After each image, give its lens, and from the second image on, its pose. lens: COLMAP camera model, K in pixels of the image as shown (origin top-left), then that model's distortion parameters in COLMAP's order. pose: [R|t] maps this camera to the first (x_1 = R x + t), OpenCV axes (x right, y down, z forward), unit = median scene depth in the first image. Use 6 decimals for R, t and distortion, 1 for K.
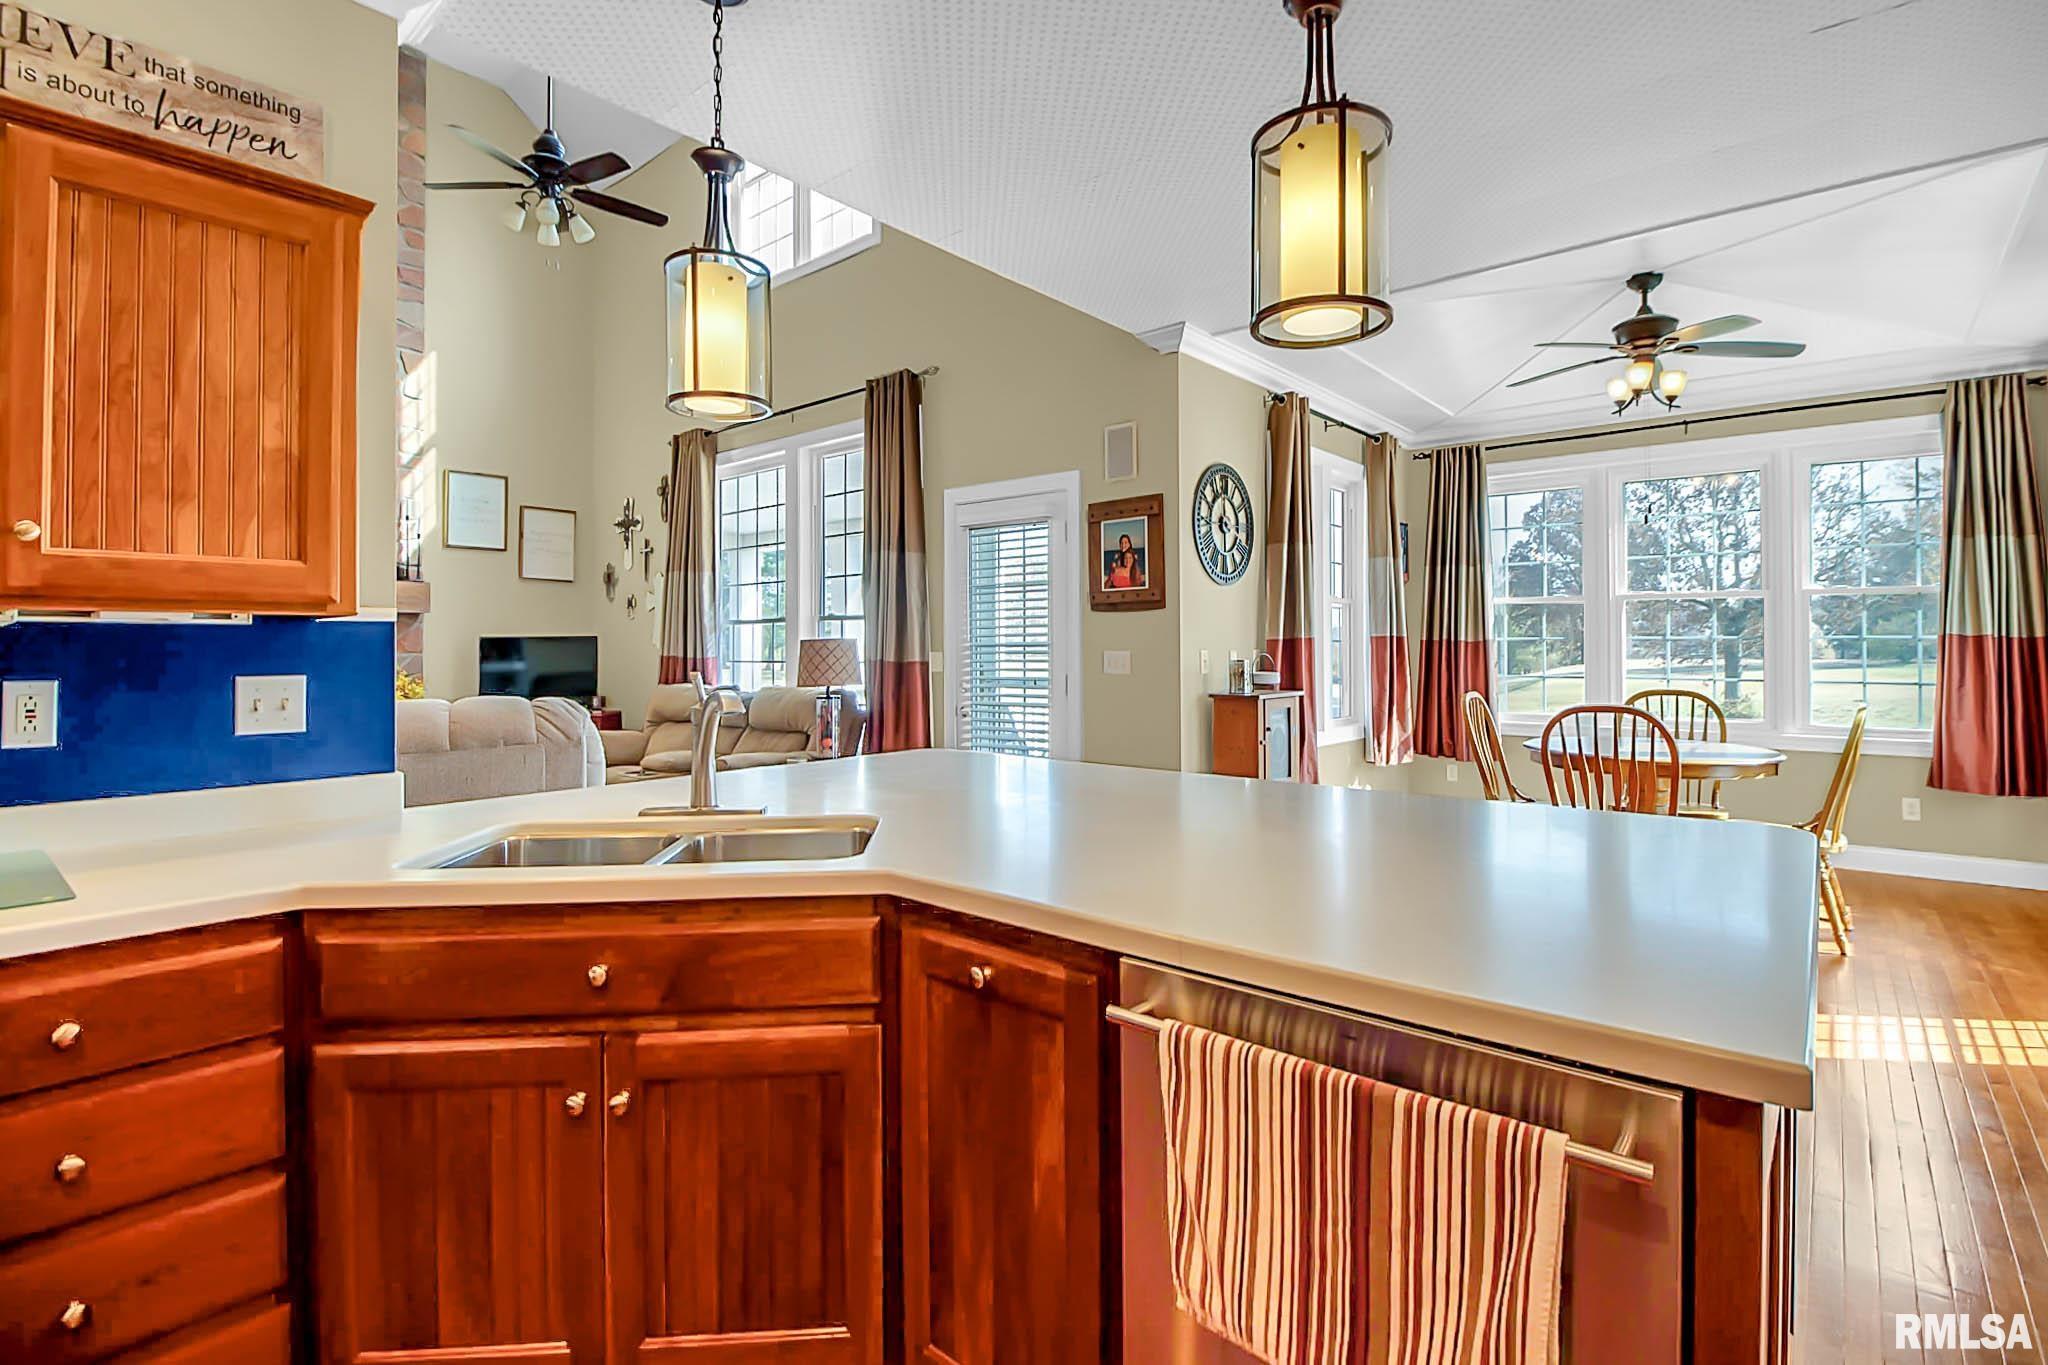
lens RADIAL K [[951.2, 0, 1043.9], [0, 951.2, 633.8], [0, 0, 1]] dist [-0.003456, -0.010527]
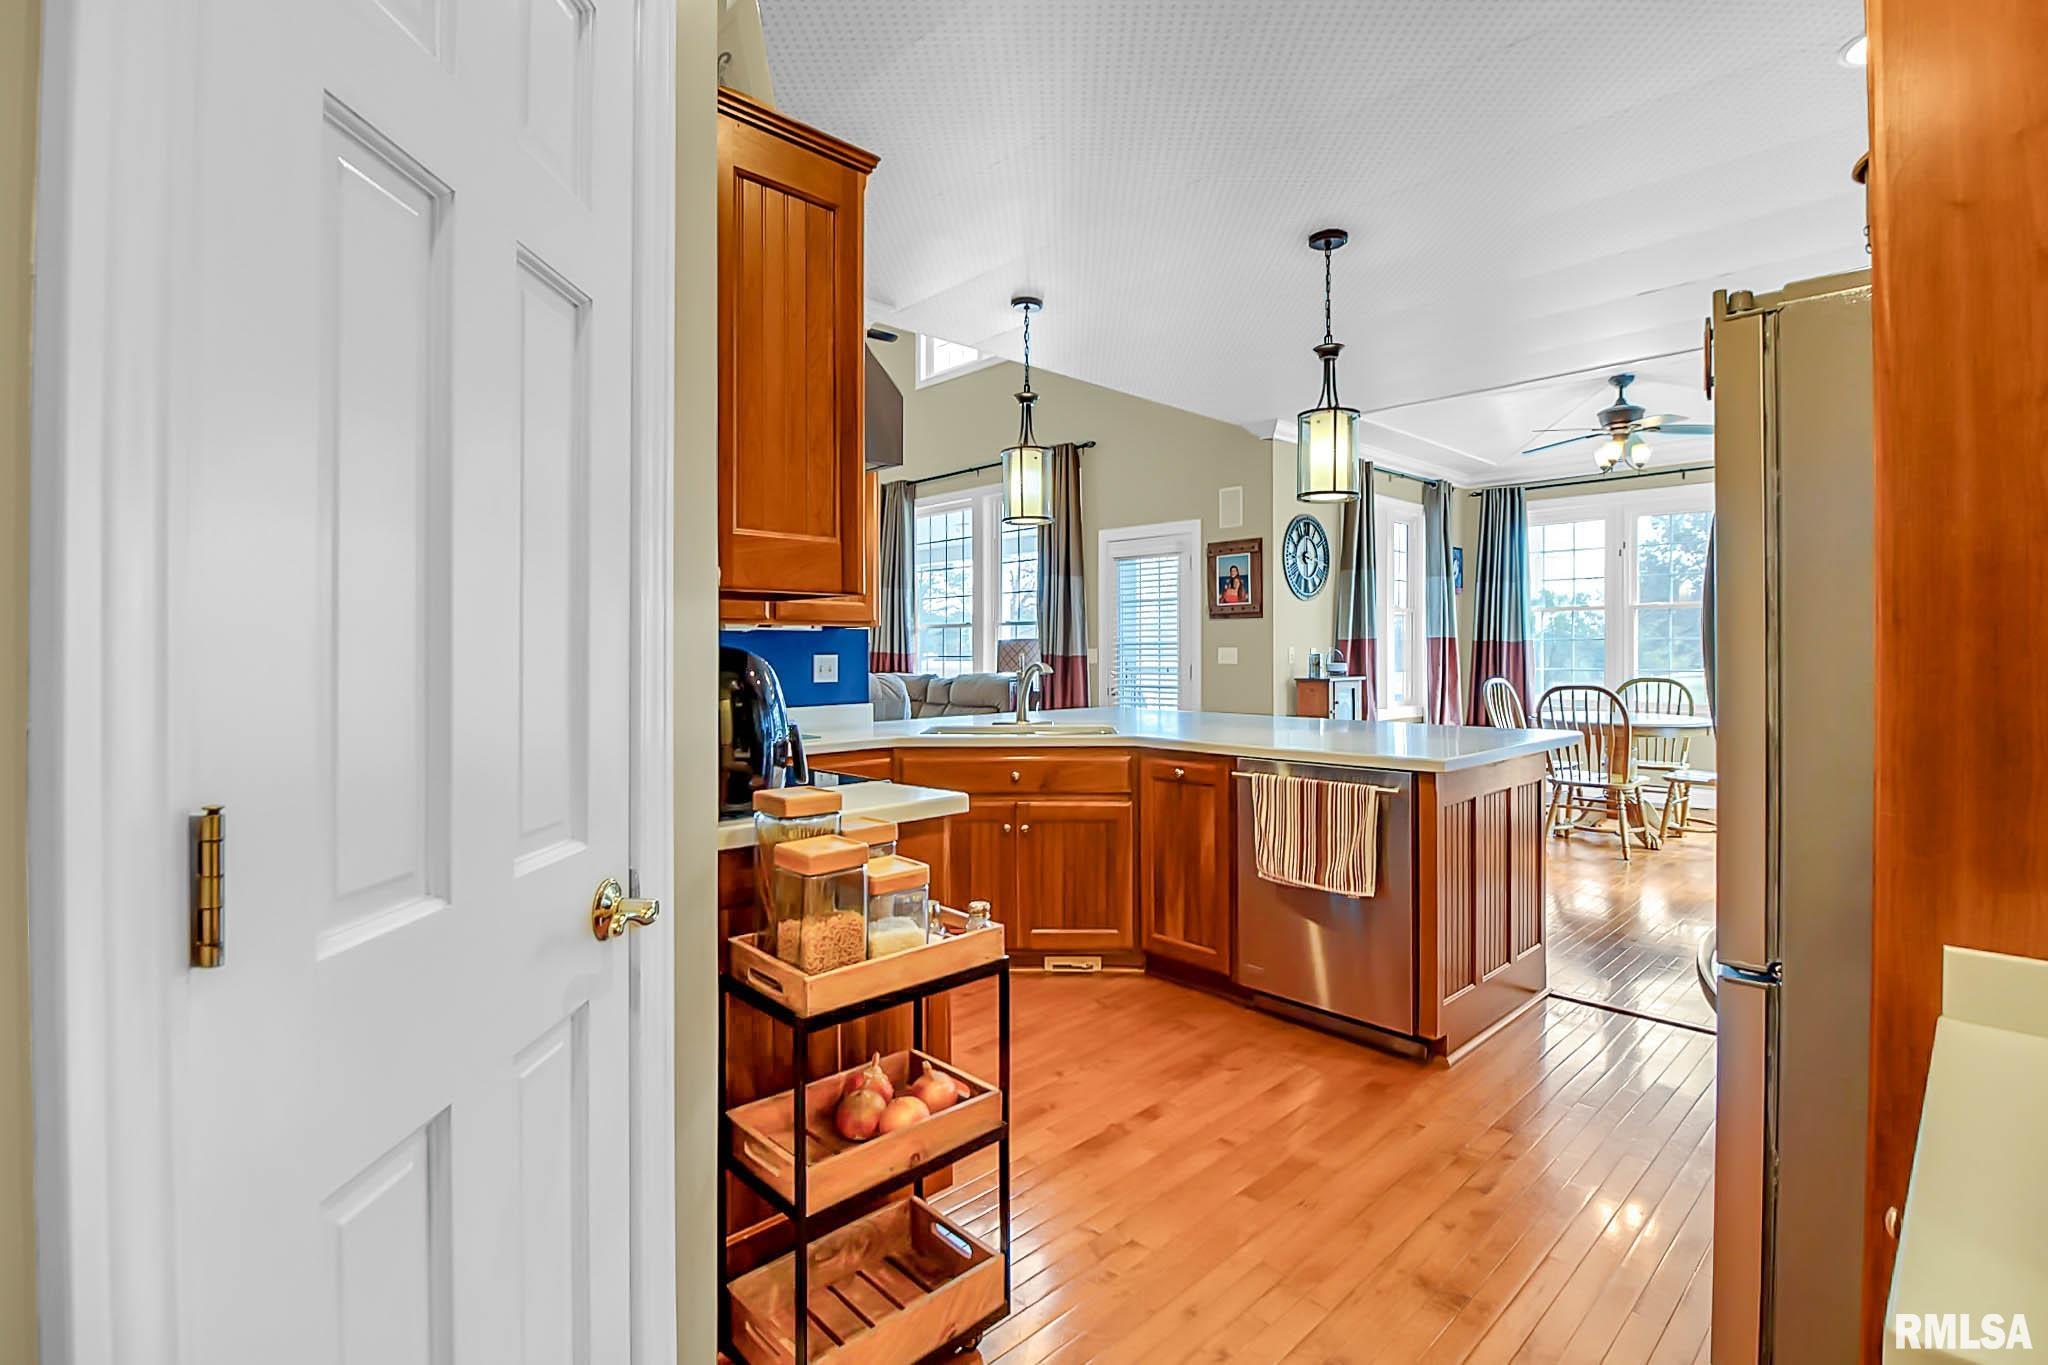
lens RADIAL K [[901.5, 0, 1026.3], [0, 901.5, 647.5], [0, 0, 1]] dist [0.023741, -0.008346]
pose [[0.990821, 0.002405, -0.135157, -0.039401], [-0.000612, 0.999911, 0.013300, 0.000483], [0.135178, -0.013096, 0.990735, -0.378702]]
